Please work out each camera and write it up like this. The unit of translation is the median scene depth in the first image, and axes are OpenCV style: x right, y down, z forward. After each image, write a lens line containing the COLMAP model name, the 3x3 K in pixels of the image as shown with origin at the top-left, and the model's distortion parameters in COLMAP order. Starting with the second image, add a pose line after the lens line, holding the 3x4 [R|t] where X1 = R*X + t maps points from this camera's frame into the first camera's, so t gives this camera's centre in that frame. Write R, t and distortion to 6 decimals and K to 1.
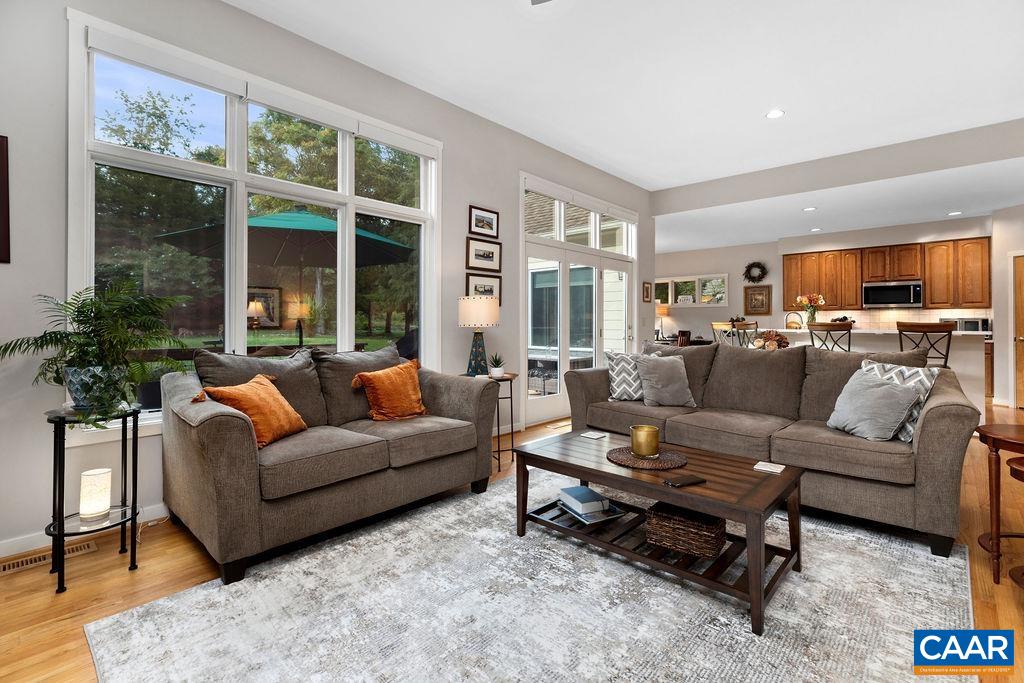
lens RADIAL K [[468.7, 0, 522.9], [0, 468.7, 315.9], [0, 0, 1]] dist [0.001937, -0.000679]
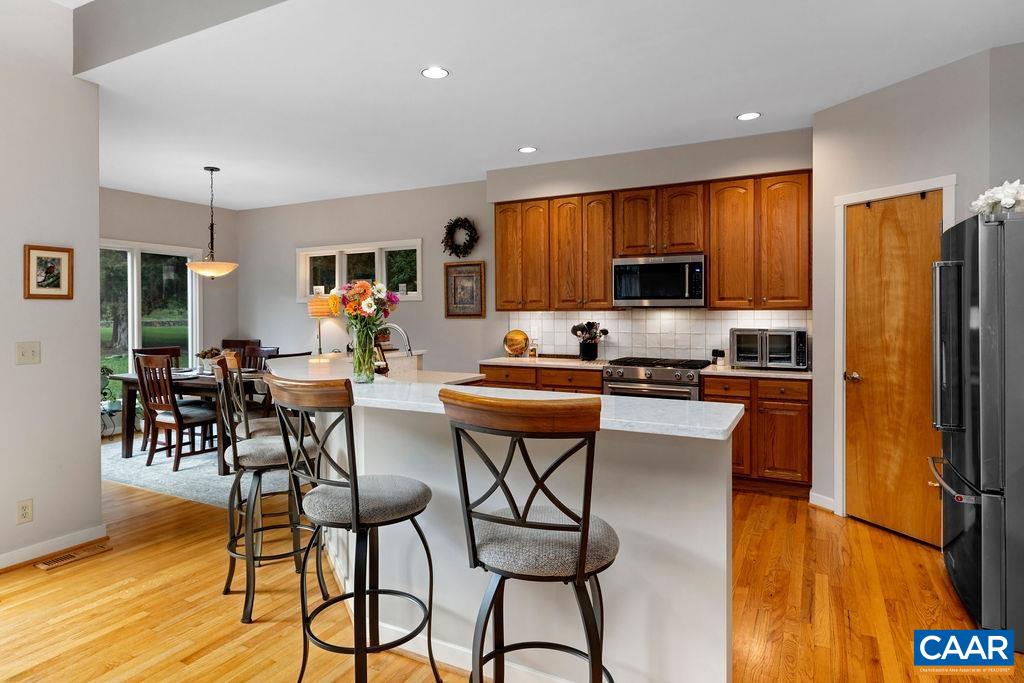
lens RADIAL K [[571.5, 0, 508.4], [0, 571.5, 315.0], [0, 0, 1]] dist [-0.002934, -0.000266]
pose [[0.969858, -0.002658, 0.243657, 0.489530], [-0.001758, 0.999838, 0.017902, -0.020067], [-0.243665, -0.017790, 0.969696, 0.443757]]
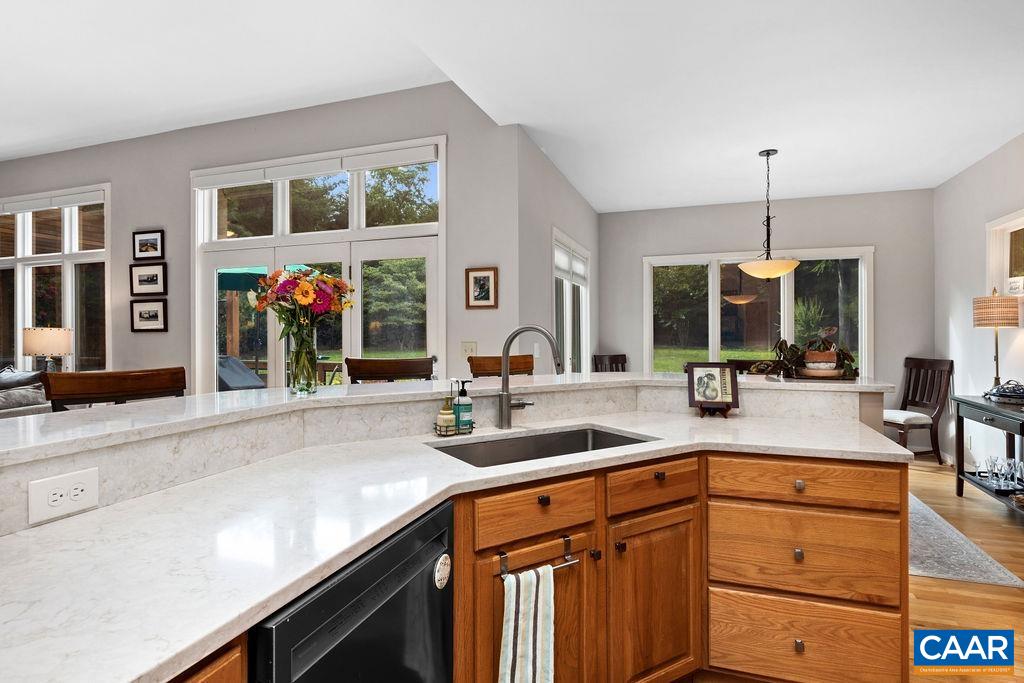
lens RADIAL K [[571.5, 0, 505.4], [0, 571.5, 337.8], [0, 0, 1]] dist [-0.002934, -0.000266]
pose [[0.394798, 0.003737, -0.918760, 0.706866], [0.016531, 0.999801, 0.011170, -0.005903], [0.918619, -0.019597, 0.394657, 0.666179]]
